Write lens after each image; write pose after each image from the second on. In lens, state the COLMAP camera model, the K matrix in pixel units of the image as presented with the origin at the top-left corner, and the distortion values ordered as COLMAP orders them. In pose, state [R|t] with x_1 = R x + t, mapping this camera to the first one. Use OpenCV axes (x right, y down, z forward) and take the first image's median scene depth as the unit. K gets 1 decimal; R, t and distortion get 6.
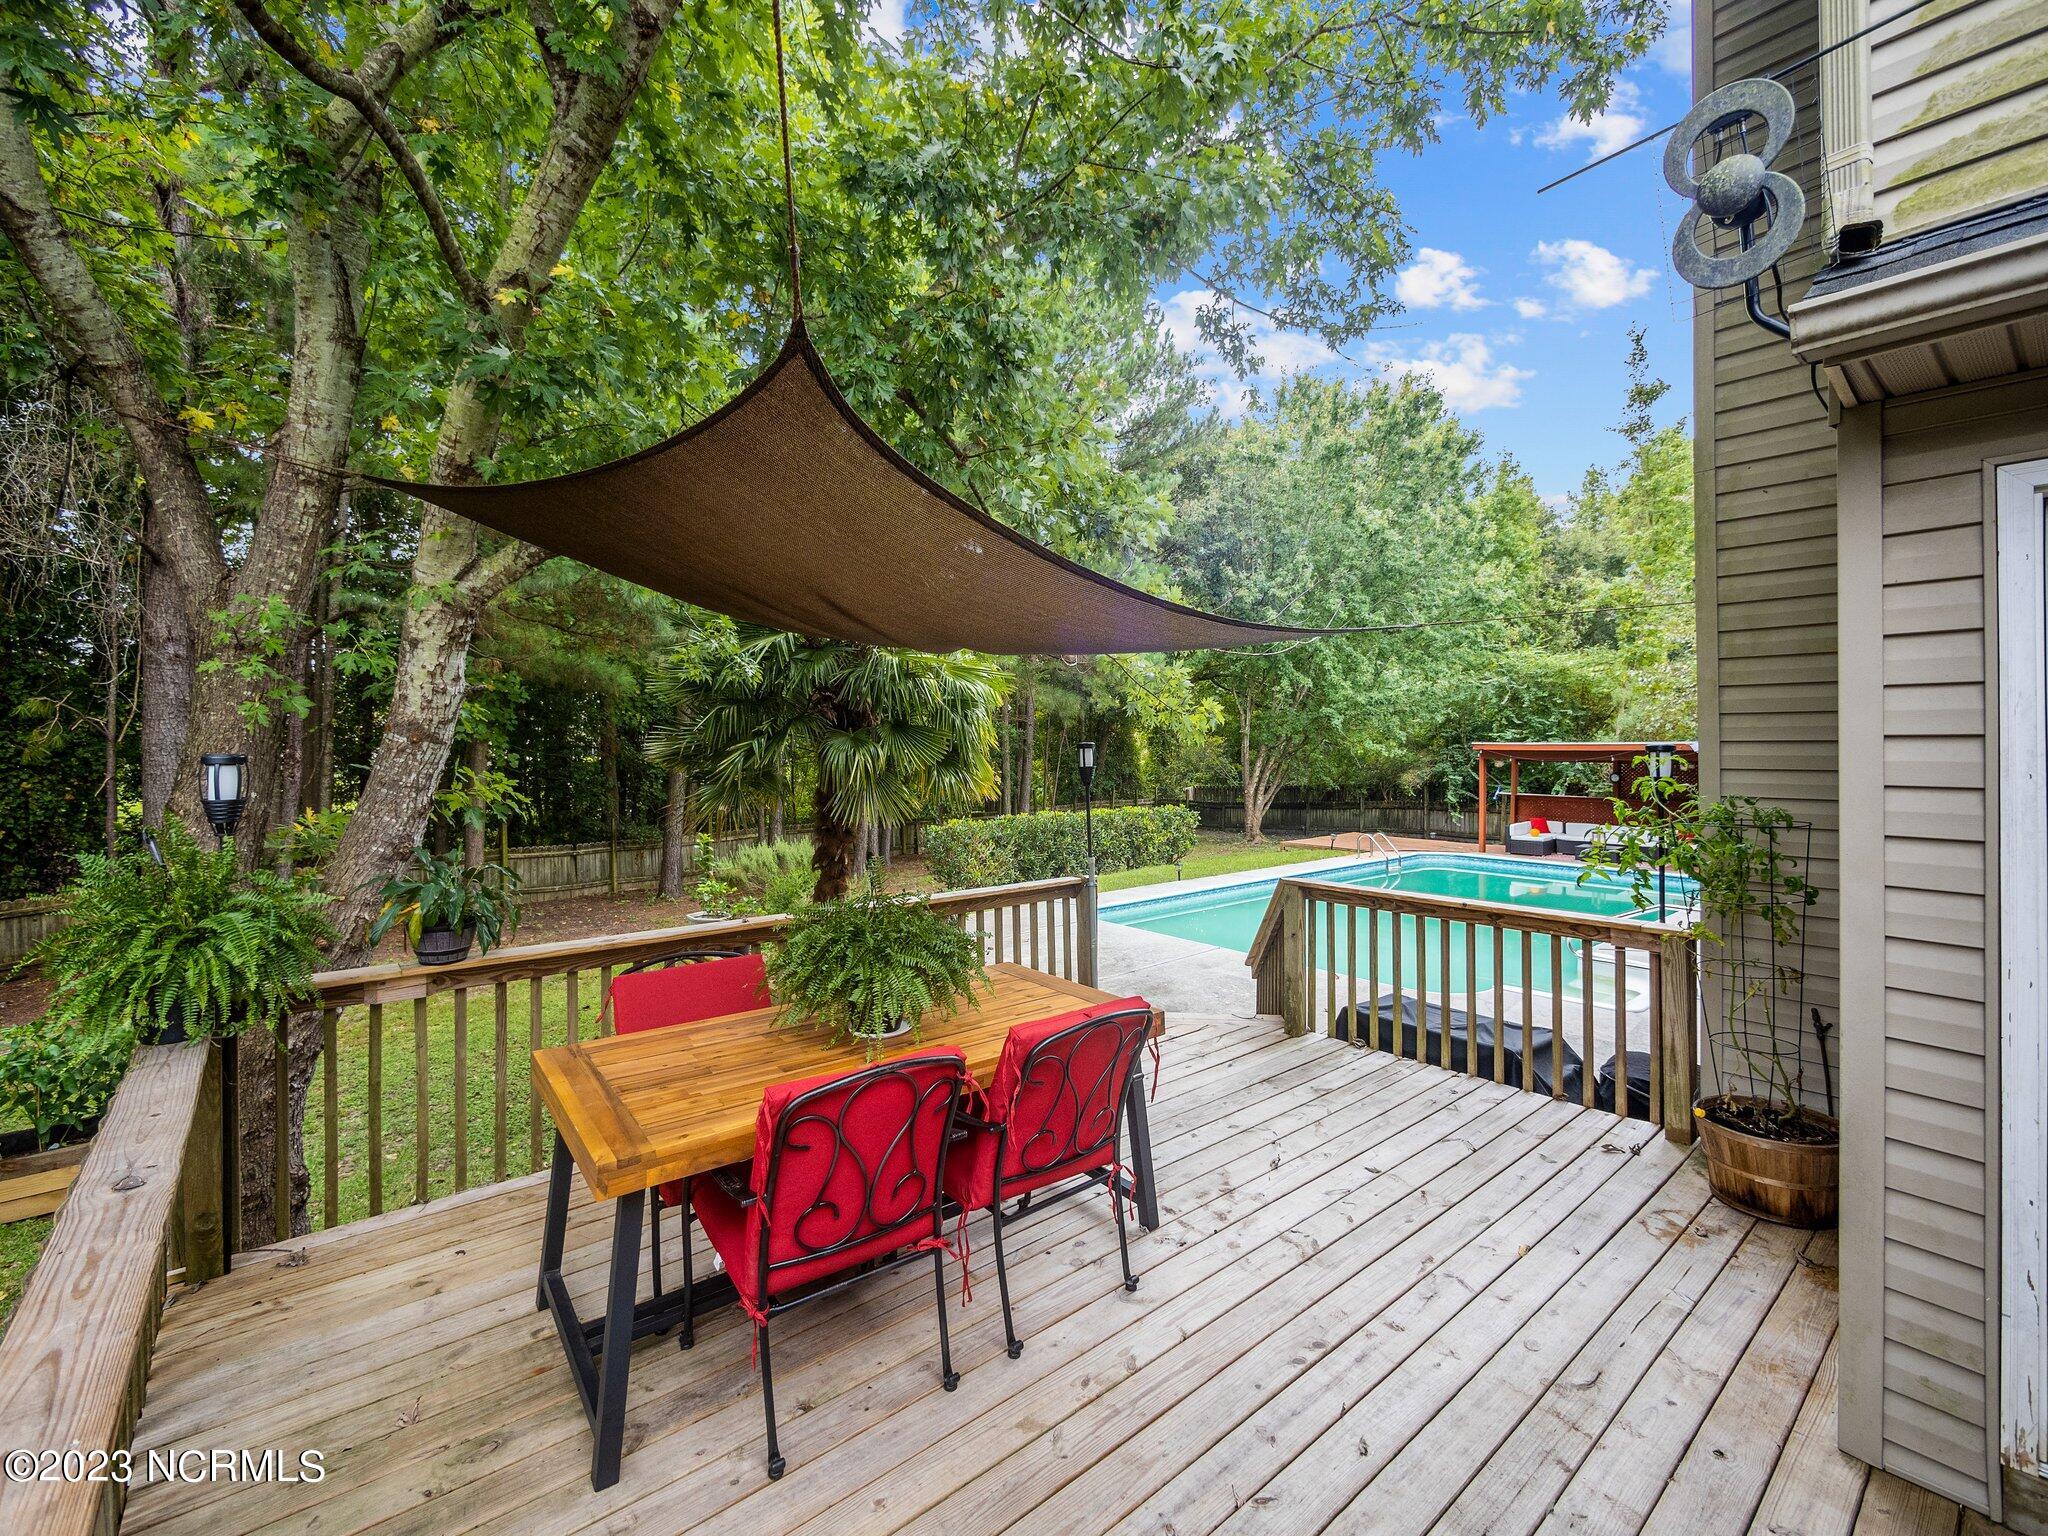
lens RADIAL K [[887.0, 0, 1022.4], [0, 887.0, 729.8], [0, 0, 1]] dist [-0.017960, -0.000080]
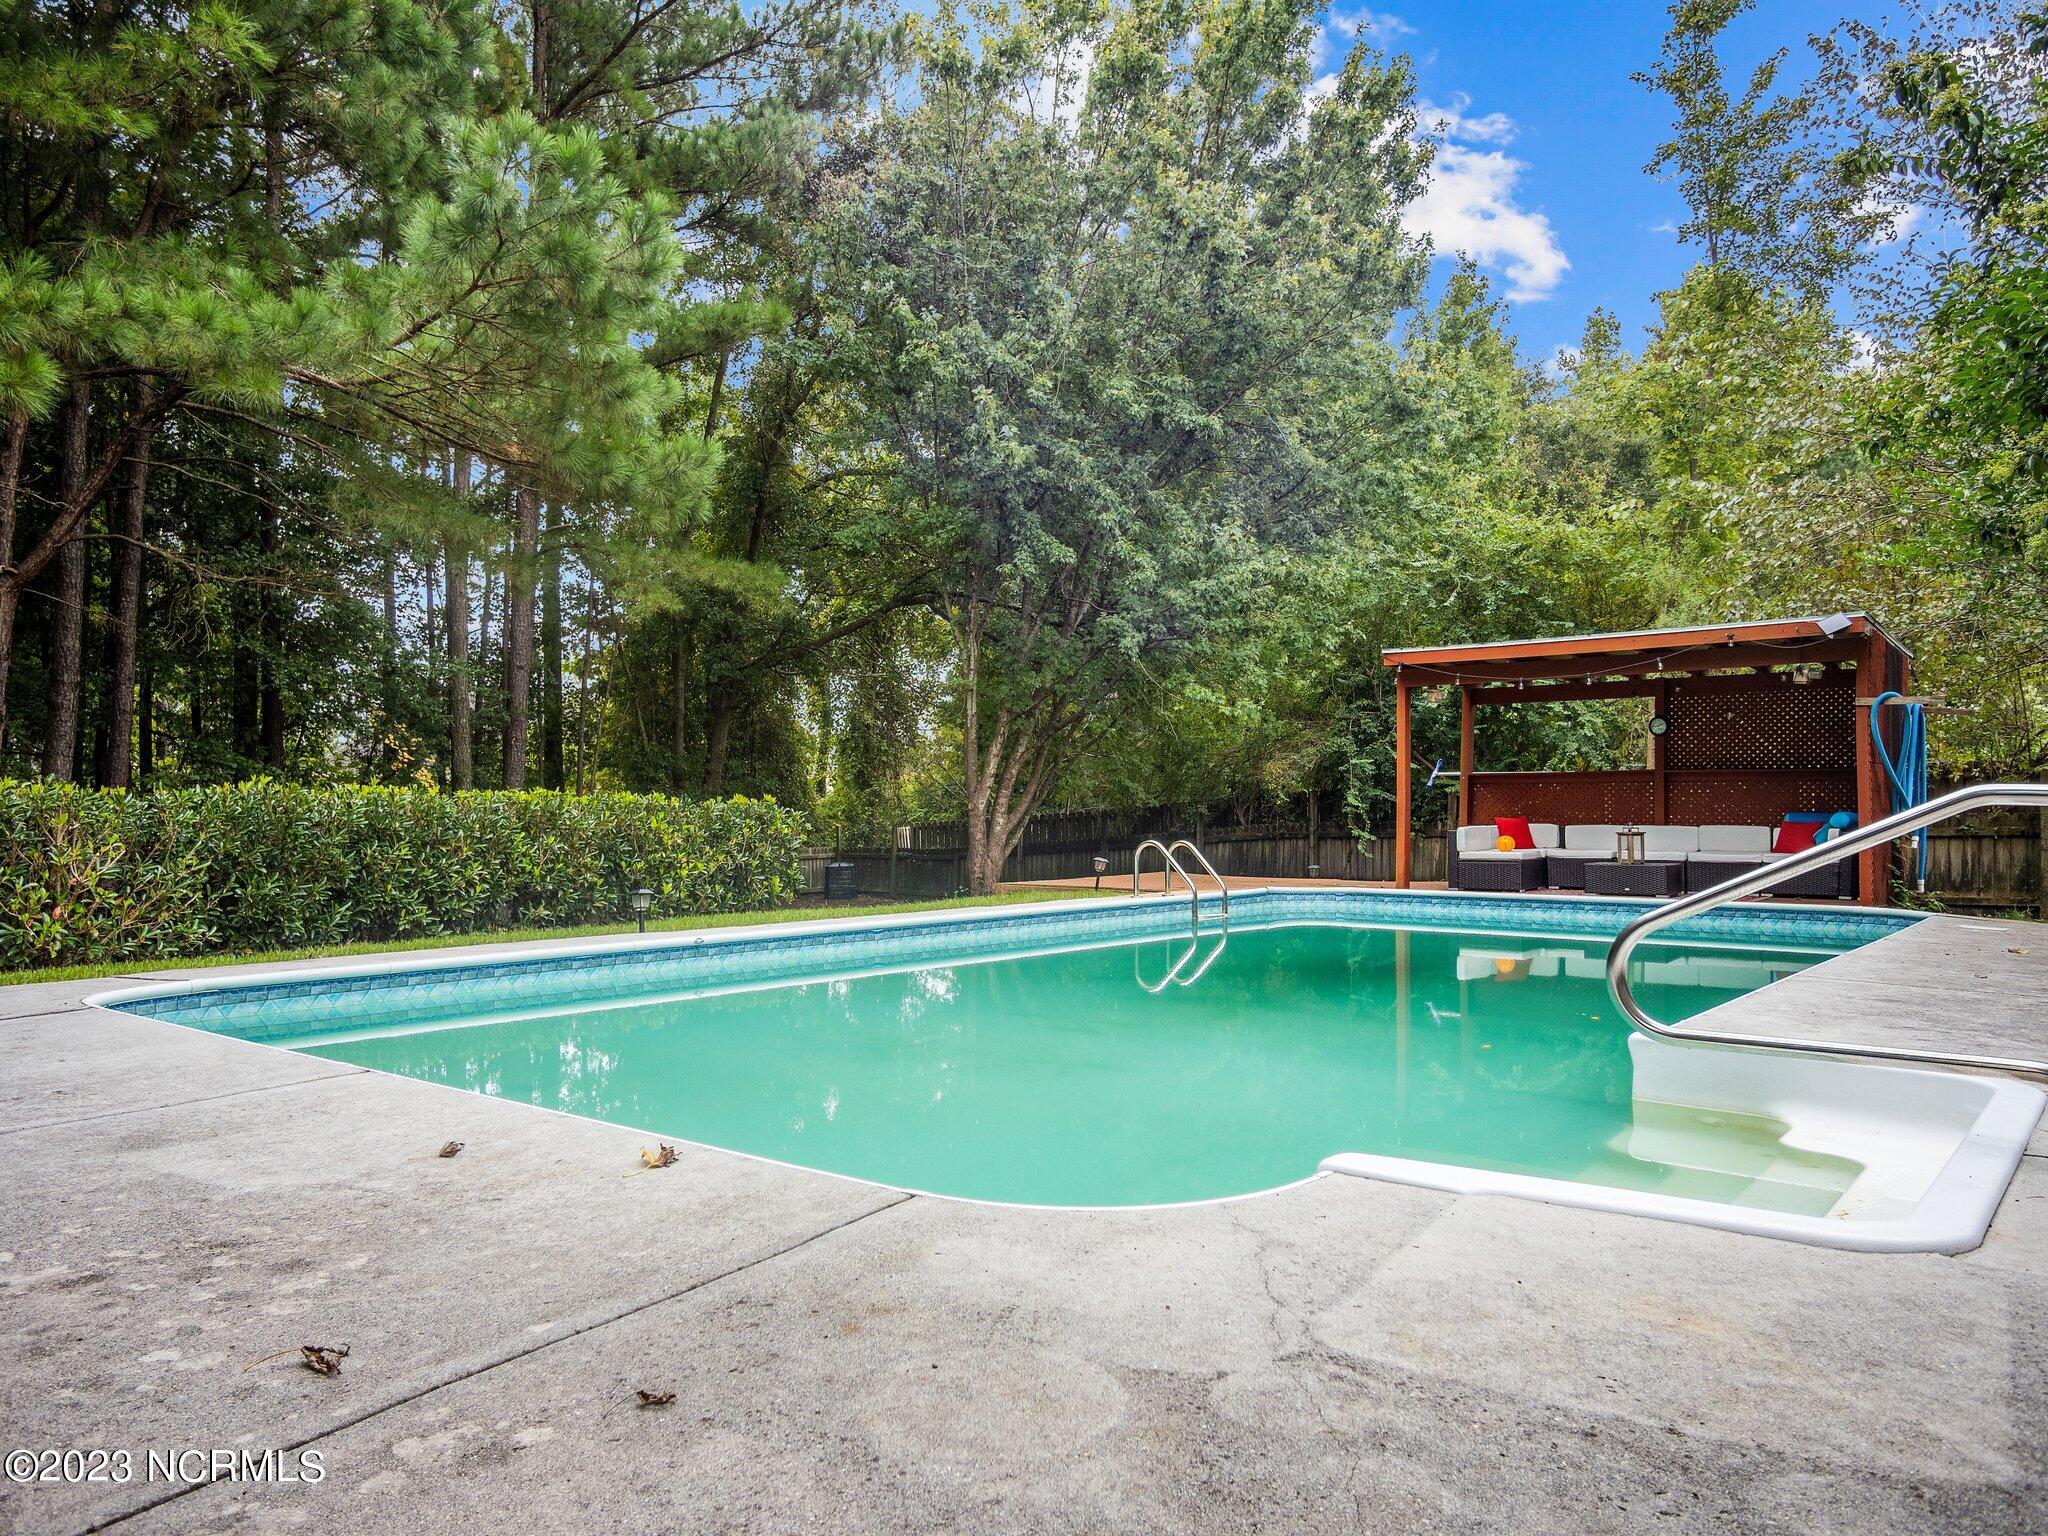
lens RADIAL K [[1529.2, 0, 1029.8], [0, 1529.2, 777.7], [0, 0, 1]] dist [0.002872, -0.001952]
pose [[0.975146, -0.002817, 0.221545, 0.121267], [0.001196, 0.999972, 0.007453, 0.059797], [-0.221560, -0.007003, 0.975122, 0.206079]]
